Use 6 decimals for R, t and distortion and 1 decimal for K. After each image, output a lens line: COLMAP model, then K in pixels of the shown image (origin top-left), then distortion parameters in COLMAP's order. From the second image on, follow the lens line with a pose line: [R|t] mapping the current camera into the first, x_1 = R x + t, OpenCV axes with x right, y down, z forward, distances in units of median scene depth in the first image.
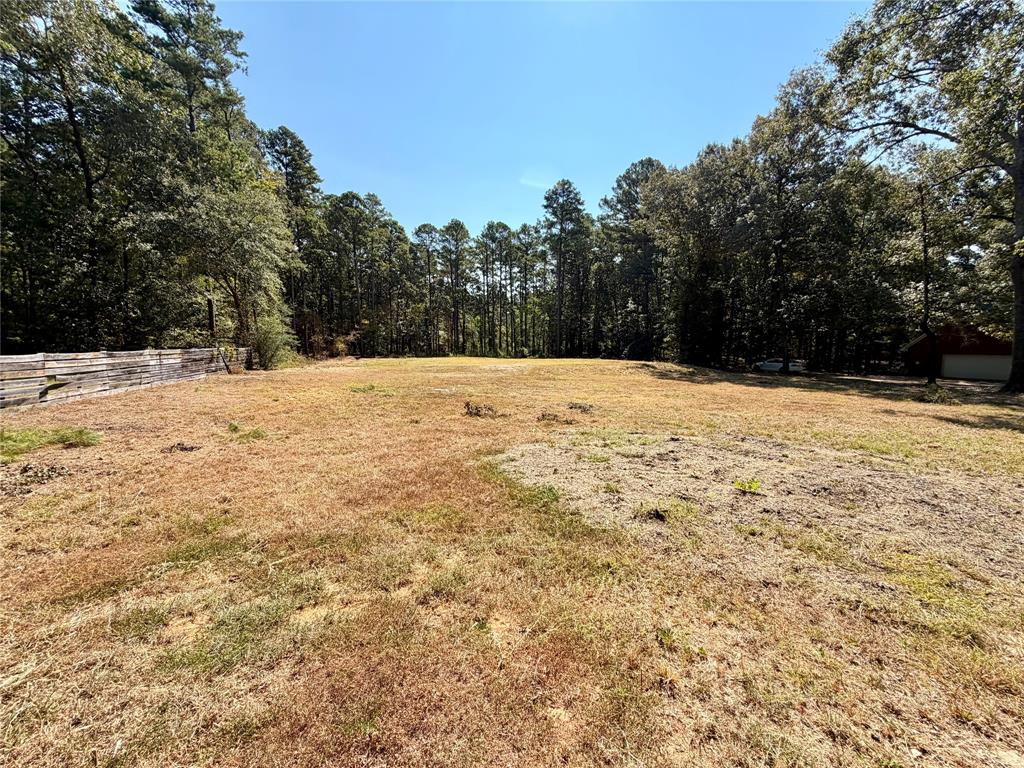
lens RADIAL K [[413.5, 0, 512.5], [0, 413.5, 384.9], [0, 0, 1]] dist [0.000406, -0.000216]
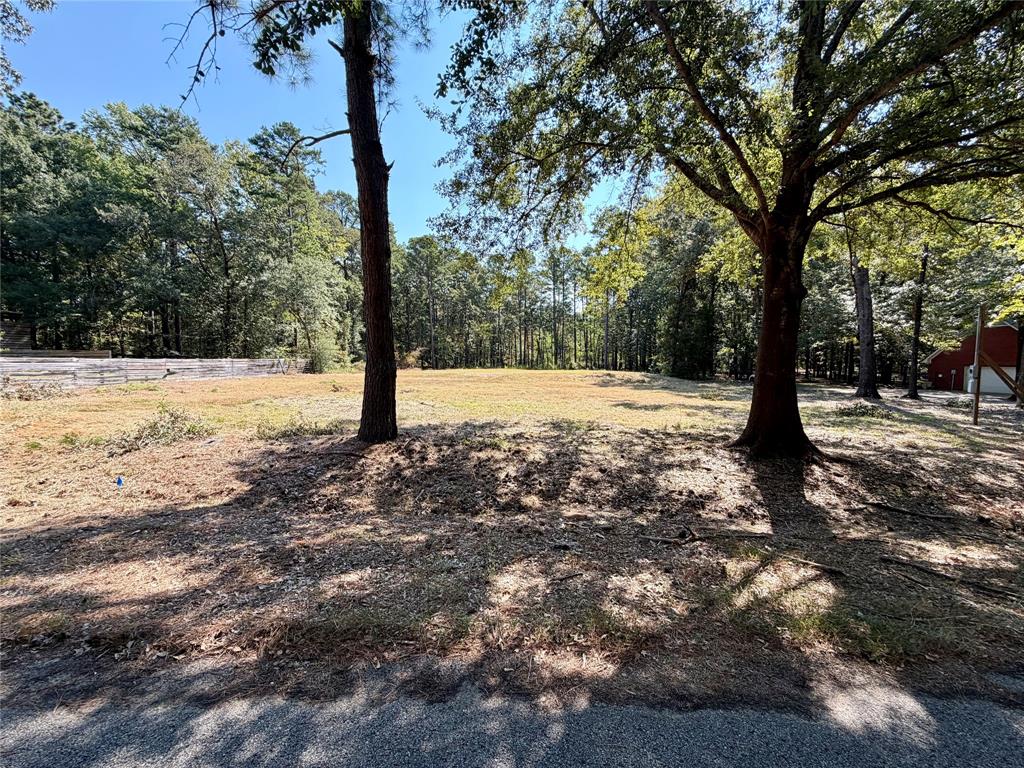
lens RADIAL K [[413.5, 0, 511.3], [0, 413.5, 386.5], [0, 0, 1]] dist [0.000406, -0.000216]
pose [[0.960897, 0.017022, -0.276384, 0.174924], [-0.026220, 0.999217, -0.029620, 0.012278], [0.275663, 0.035709, 0.960591, -0.086597]]
